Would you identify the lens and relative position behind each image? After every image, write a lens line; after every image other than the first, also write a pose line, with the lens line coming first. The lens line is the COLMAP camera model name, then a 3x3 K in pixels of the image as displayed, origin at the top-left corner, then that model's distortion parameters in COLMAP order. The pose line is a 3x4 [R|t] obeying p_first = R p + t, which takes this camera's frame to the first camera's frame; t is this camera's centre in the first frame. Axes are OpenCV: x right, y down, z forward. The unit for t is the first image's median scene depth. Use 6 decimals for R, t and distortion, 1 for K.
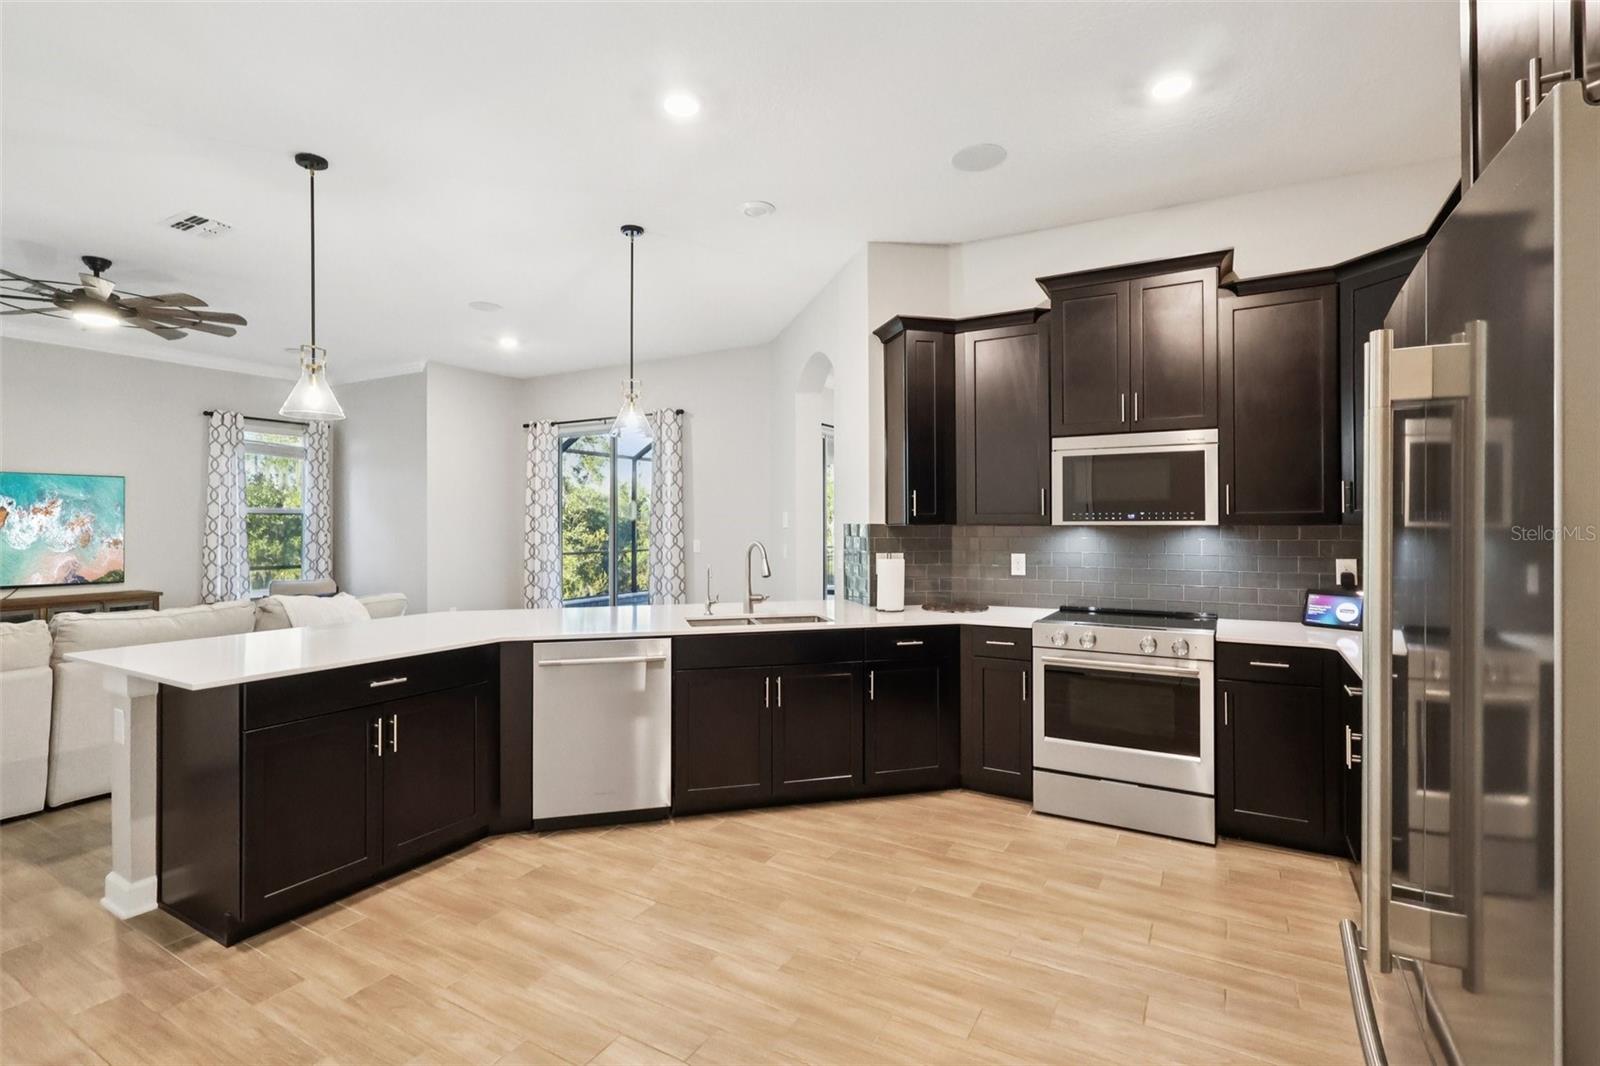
lens RADIAL K [[734.2, 0, 801.0], [0, 734.2, 525.7], [0, 0, 1]] dist [-0.002018, -0.000293]
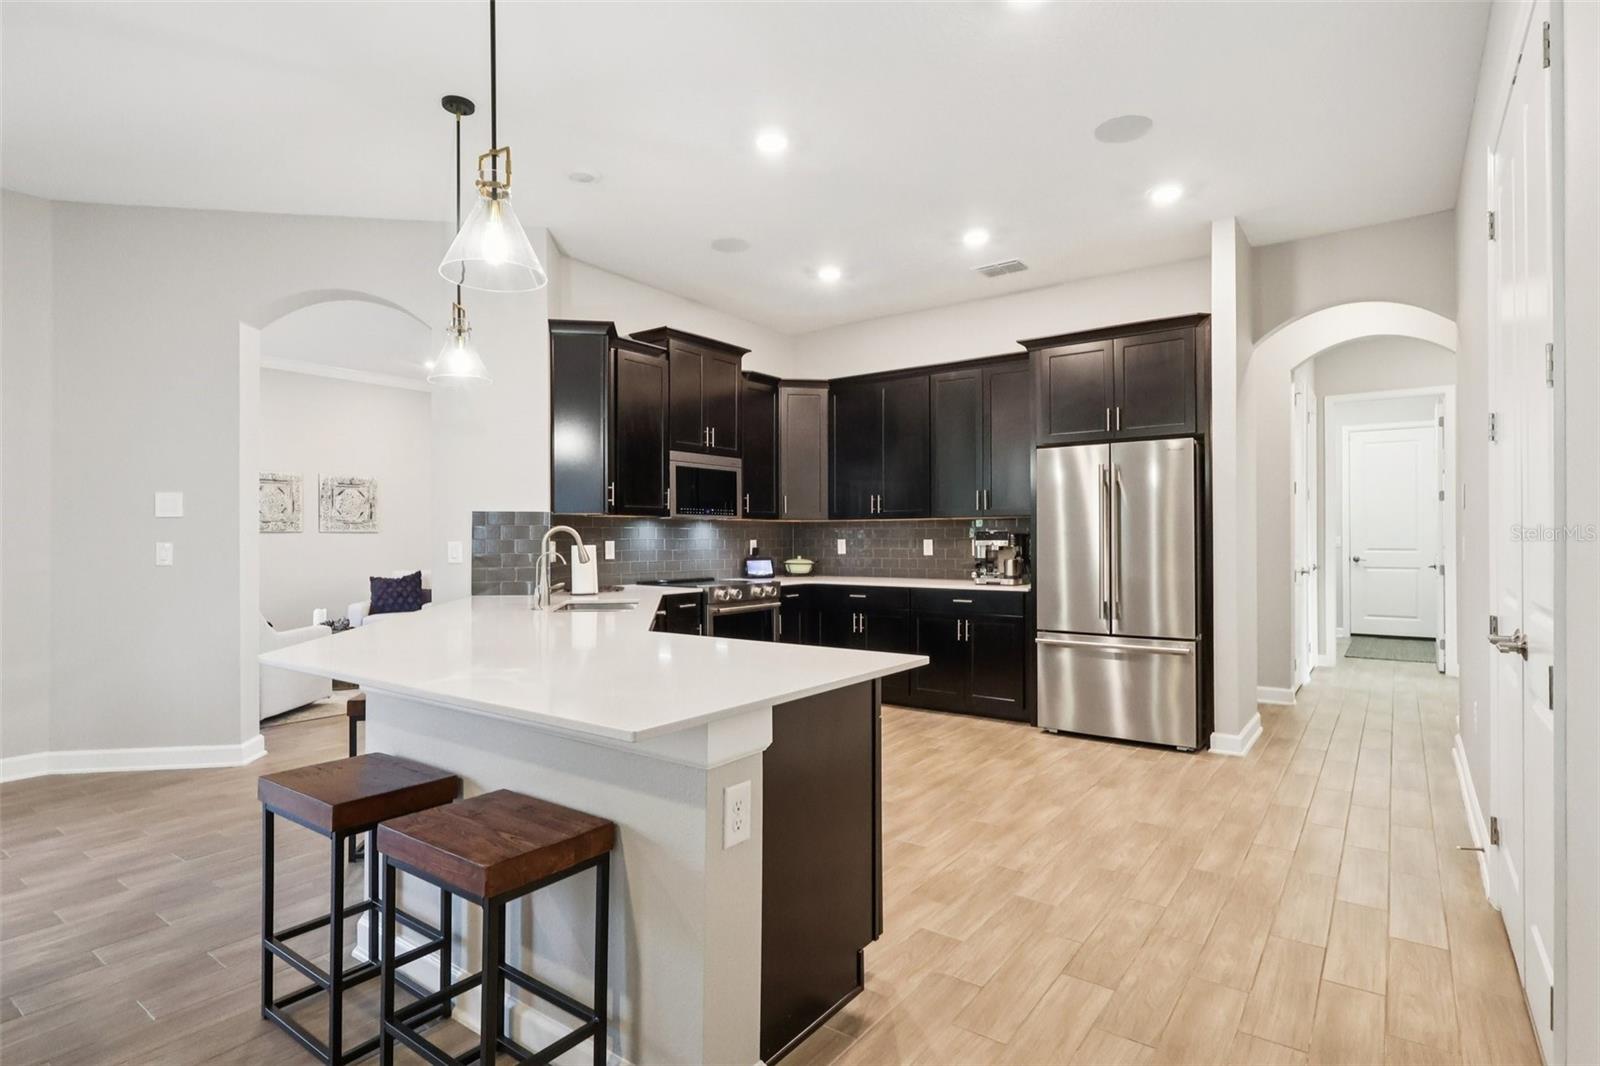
lens RADIAL K [[810.6, 0, 792.5], [0, 810.6, 532.3], [0, 0, 1]] dist [0.001403, -0.000168]
pose [[0.125491, 0.010287, 0.992041, -1.057499], [0.007821, 0.999905, -0.011358, 0.045255], [-0.992064, 0.009184, 0.125398, 0.596814]]
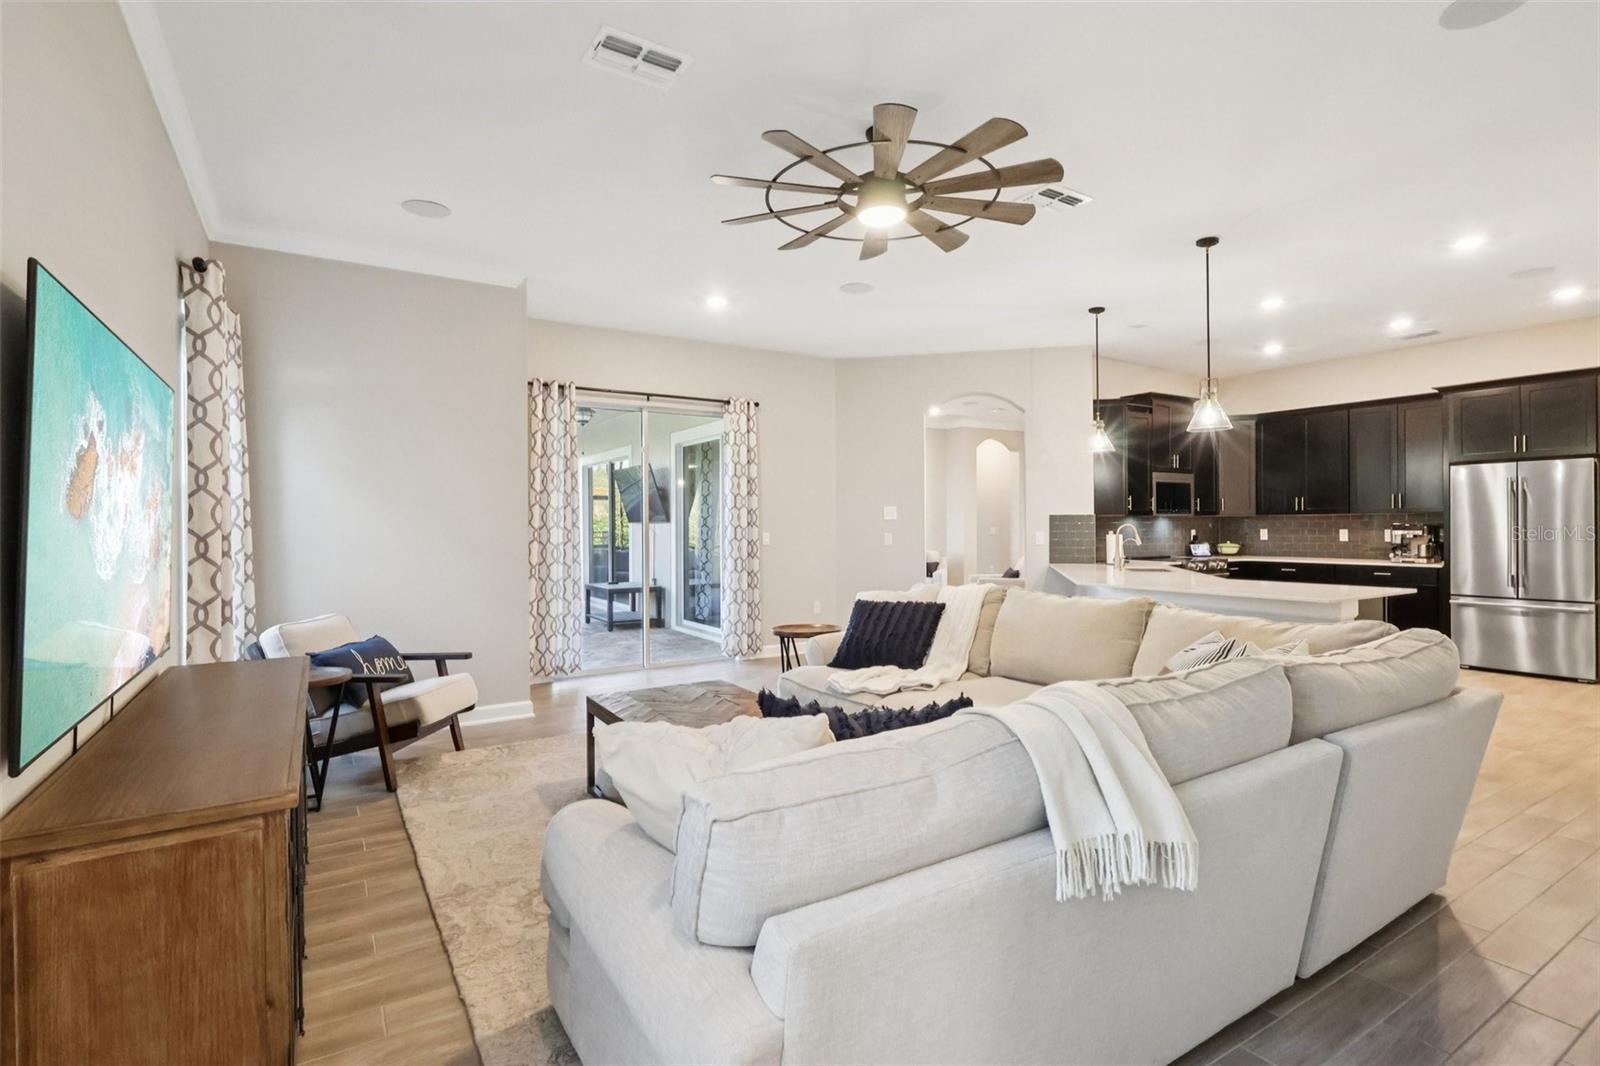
lens RADIAL K [[810.6, 0, 758.3], [0, 810.6, 528.0], [0, 0, 1]] dist [0.001403, -0.000168]
pose [[0.475690, -0.003476, 0.879606, -2.122602], [0.009644, 0.999953, -0.001263, 0.026114], [-0.879560, 0.009084, 0.475701, 0.887594]]
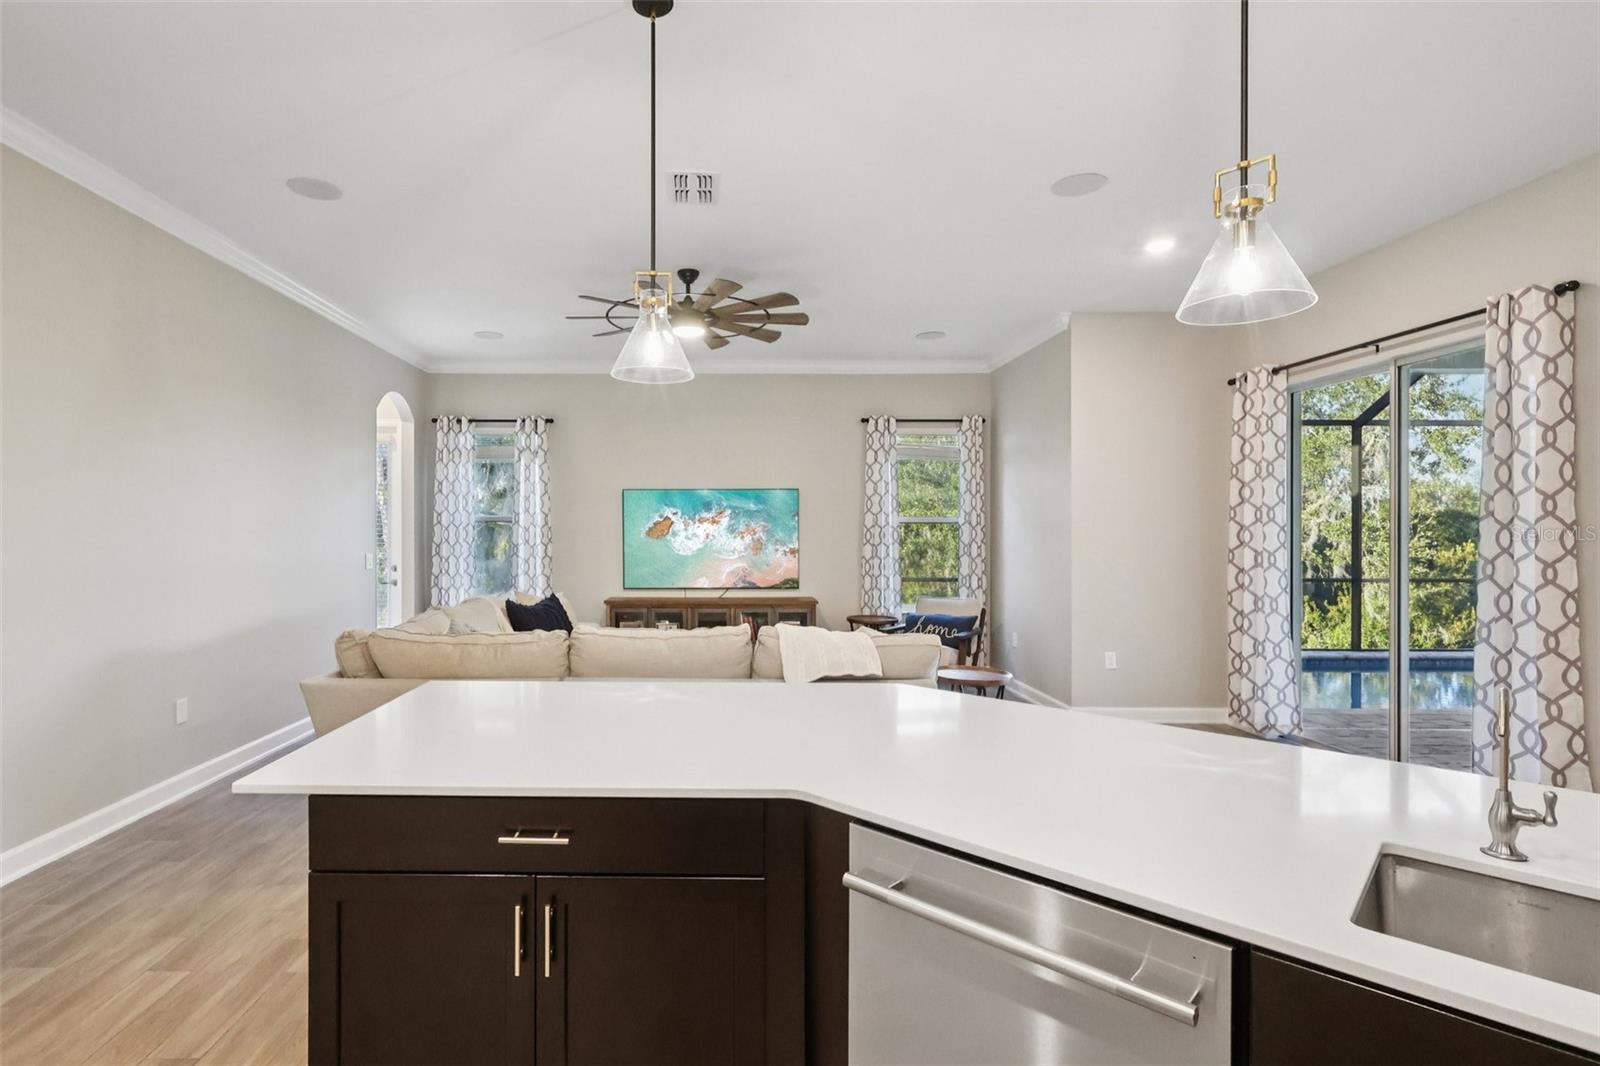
lens RADIAL K [[777.7, 0, 704.4], [0, 777.7, 534.1], [0, 0, 1]] dist [-0.009037, 0.002536]
pose [[0.483805, 0.004132, -0.875166, -0.013049], [-0.005253, 0.999985, 0.001817, -0.005042], [0.875160, 0.003719, 0.483820, 0.590346]]
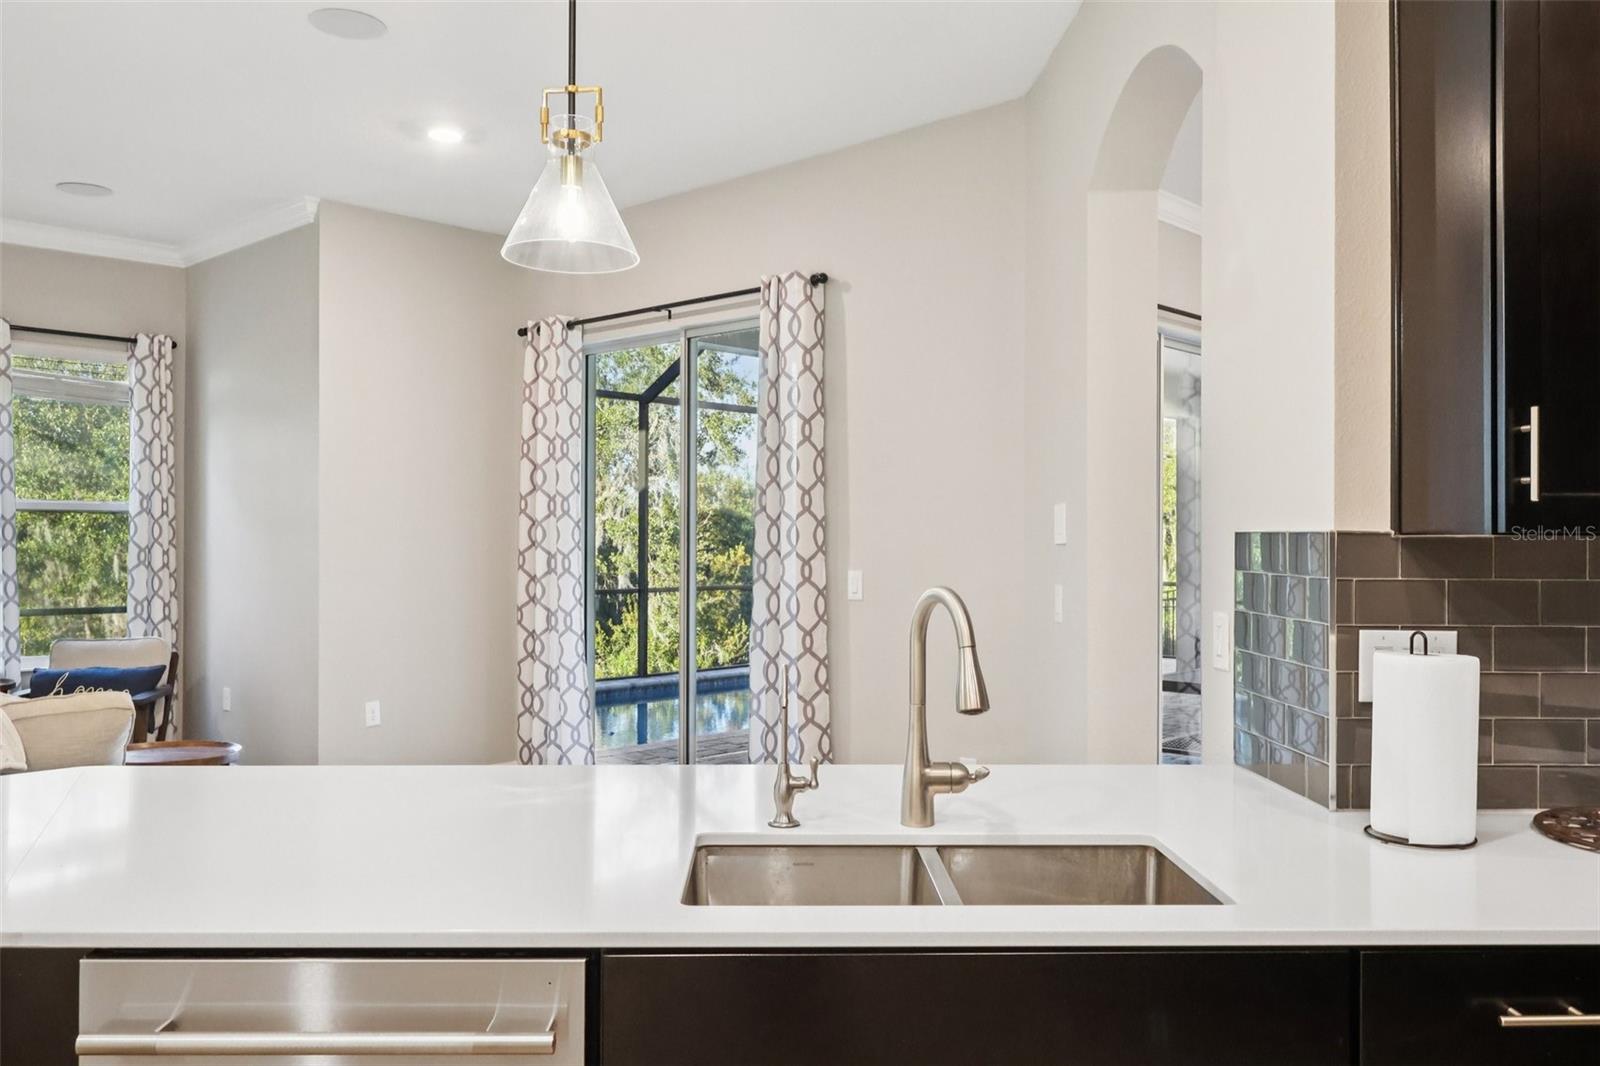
lens RADIAL K [[1254.4, 0, 798.5], [0, 1254.4, 535.3], [0, 0, 1]] dist [-0.002426, 0.009269]
pose [[0.971817, 0.005564, -0.235671, 0.001582], [-0.006712, 0.999969, -0.004071, 0.002907], [0.235641, 0.005539, 0.971824, 0.506927]]
